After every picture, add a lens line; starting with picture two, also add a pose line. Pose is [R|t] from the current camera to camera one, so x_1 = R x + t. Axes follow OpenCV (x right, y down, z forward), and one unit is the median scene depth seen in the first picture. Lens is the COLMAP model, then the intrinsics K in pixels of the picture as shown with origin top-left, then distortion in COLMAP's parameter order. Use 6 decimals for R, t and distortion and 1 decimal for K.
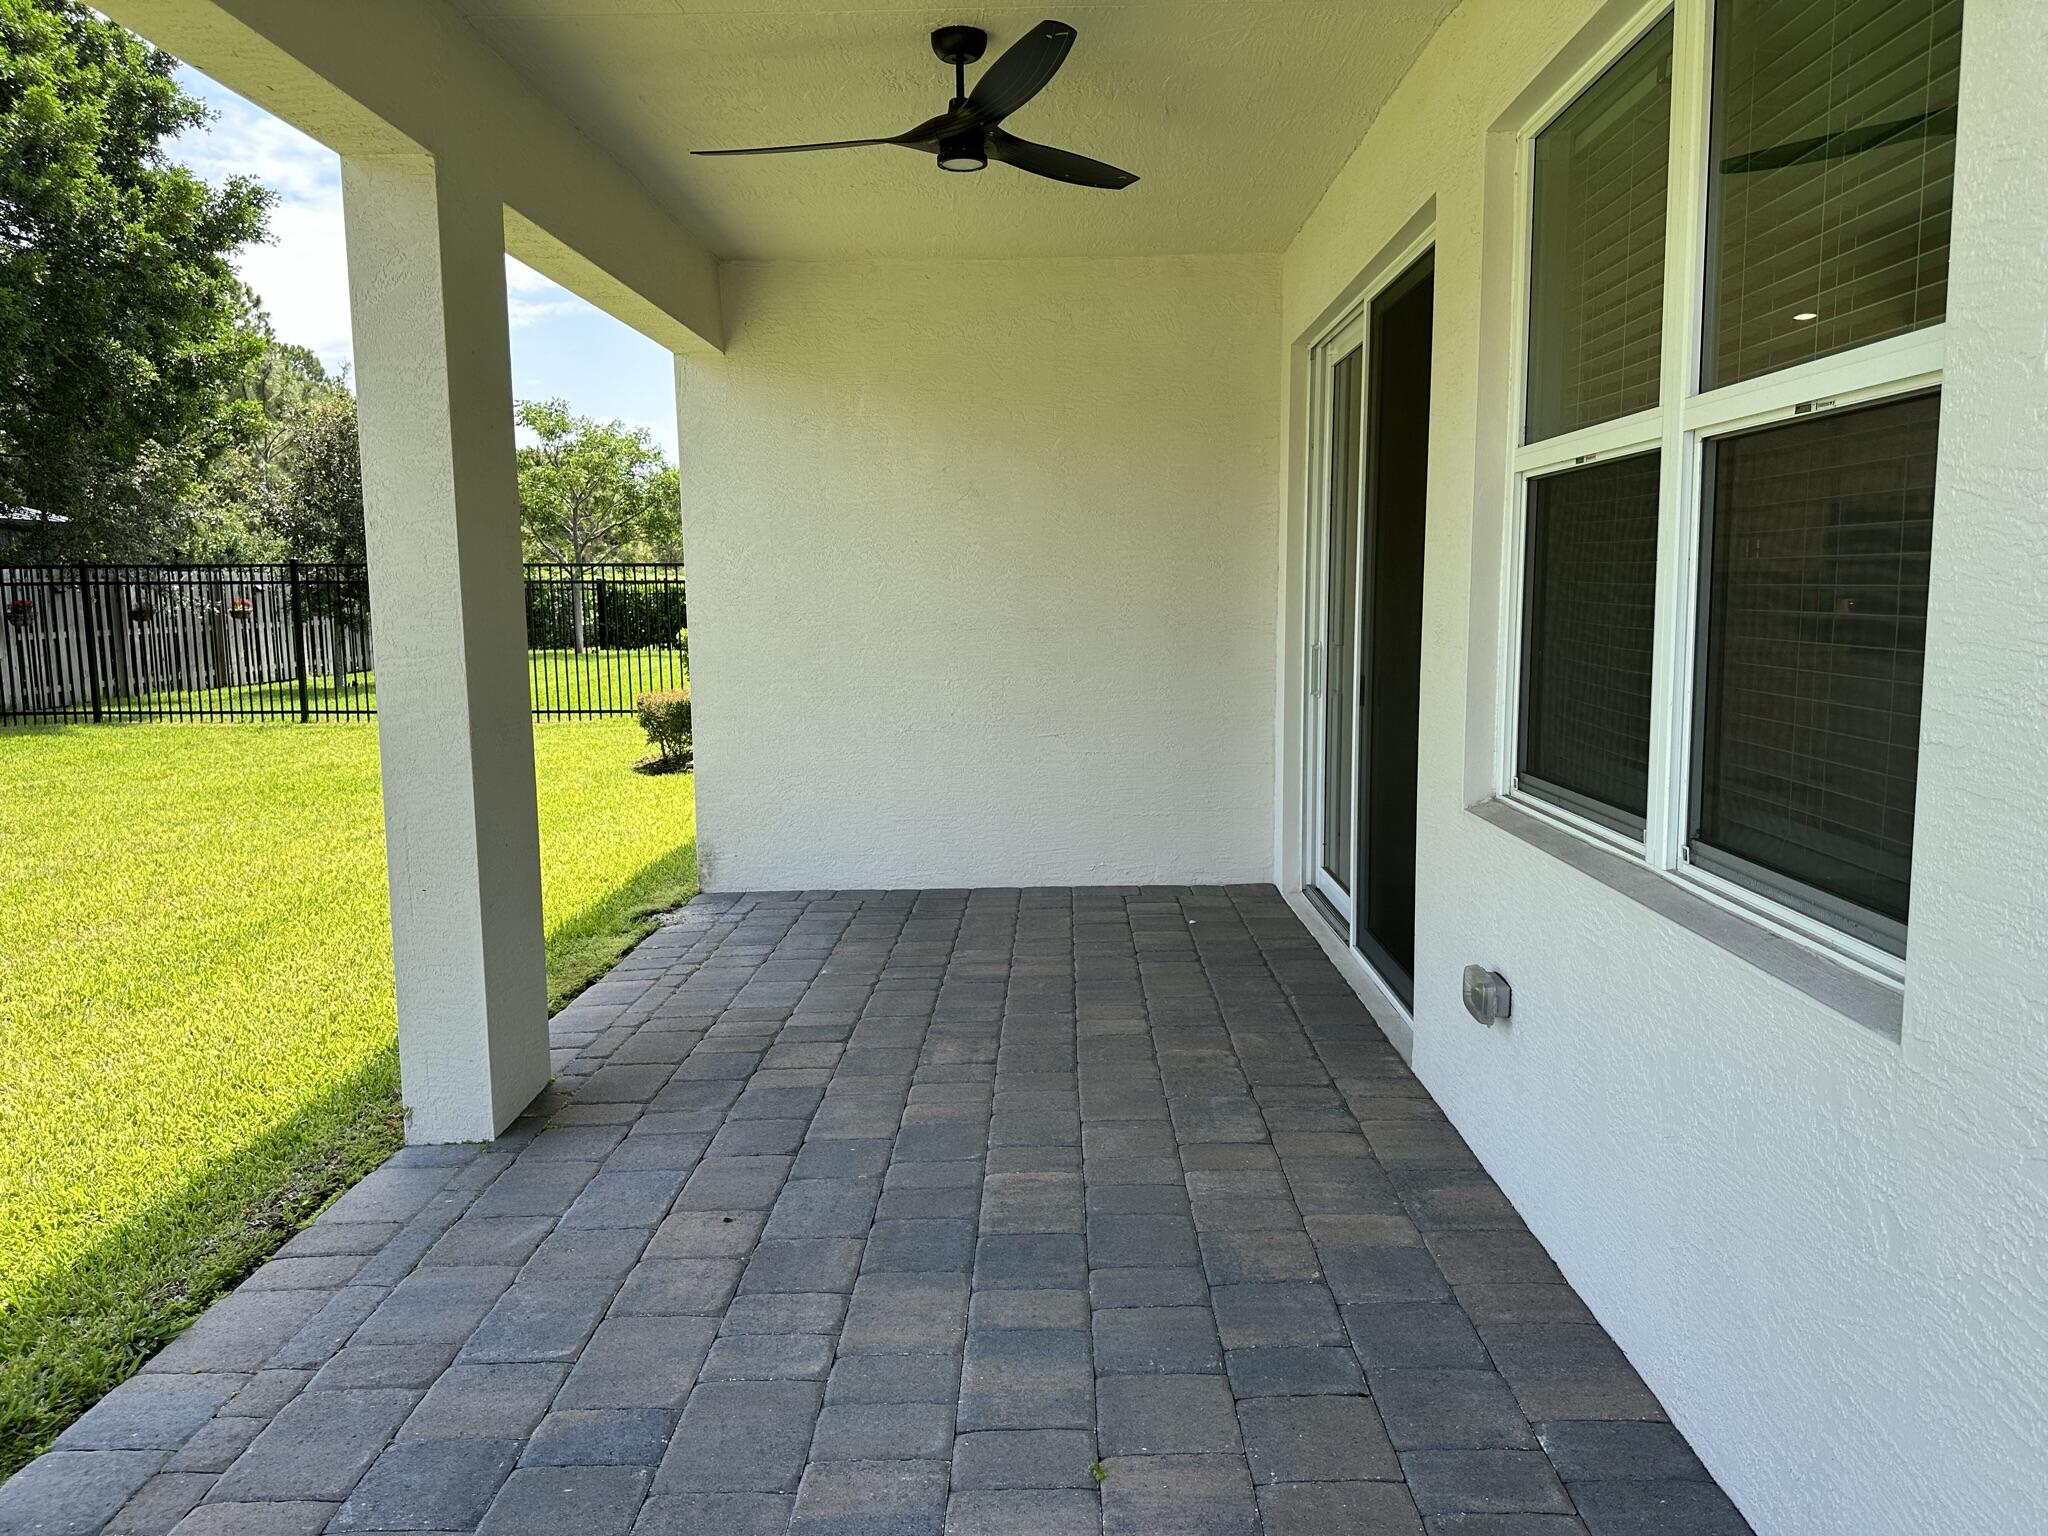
lens RADIAL K [[1423.9, 0, 1028.2], [0, 1423.9, 770.0], [0, 0, 1]] dist [0.094177, -0.118176]
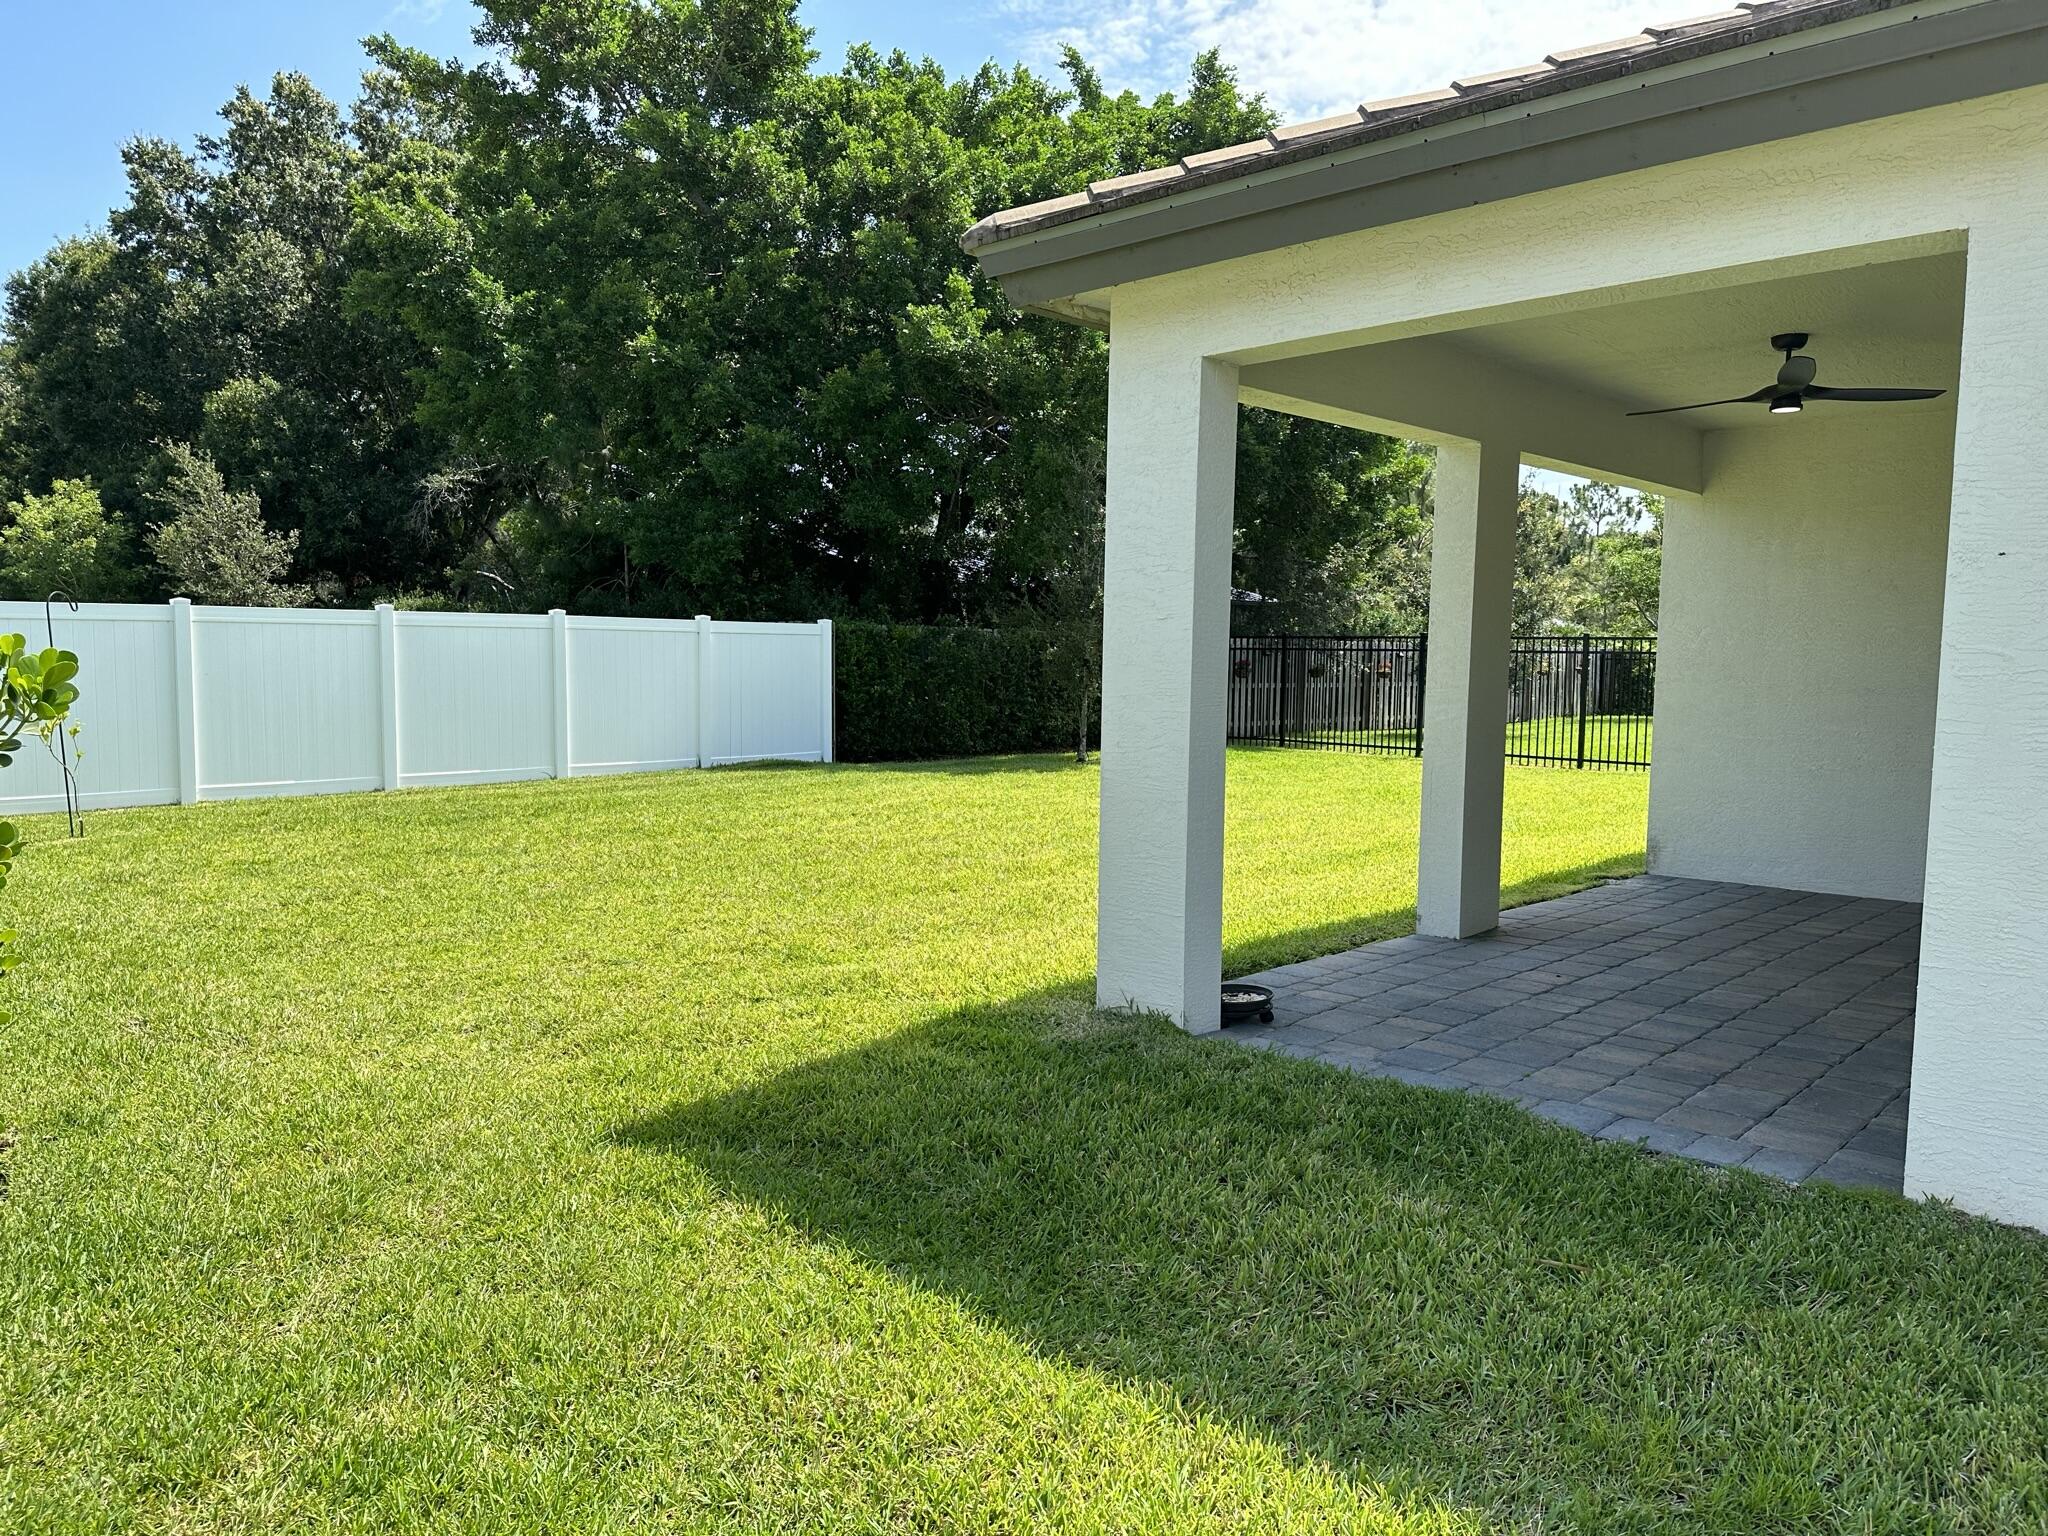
lens RADIAL K [[1423.9, 0, 1025.5], [0, 1423.9, 778.8], [0, 0, 1]] dist [0.094177, -0.118176]
pose [[0.736168, 0.080818, -0.671956, 0.089390], [-0.109393, 0.993999, -0.000296, 0.020673], [0.667900, 0.073725, 0.740591, -0.155555]]
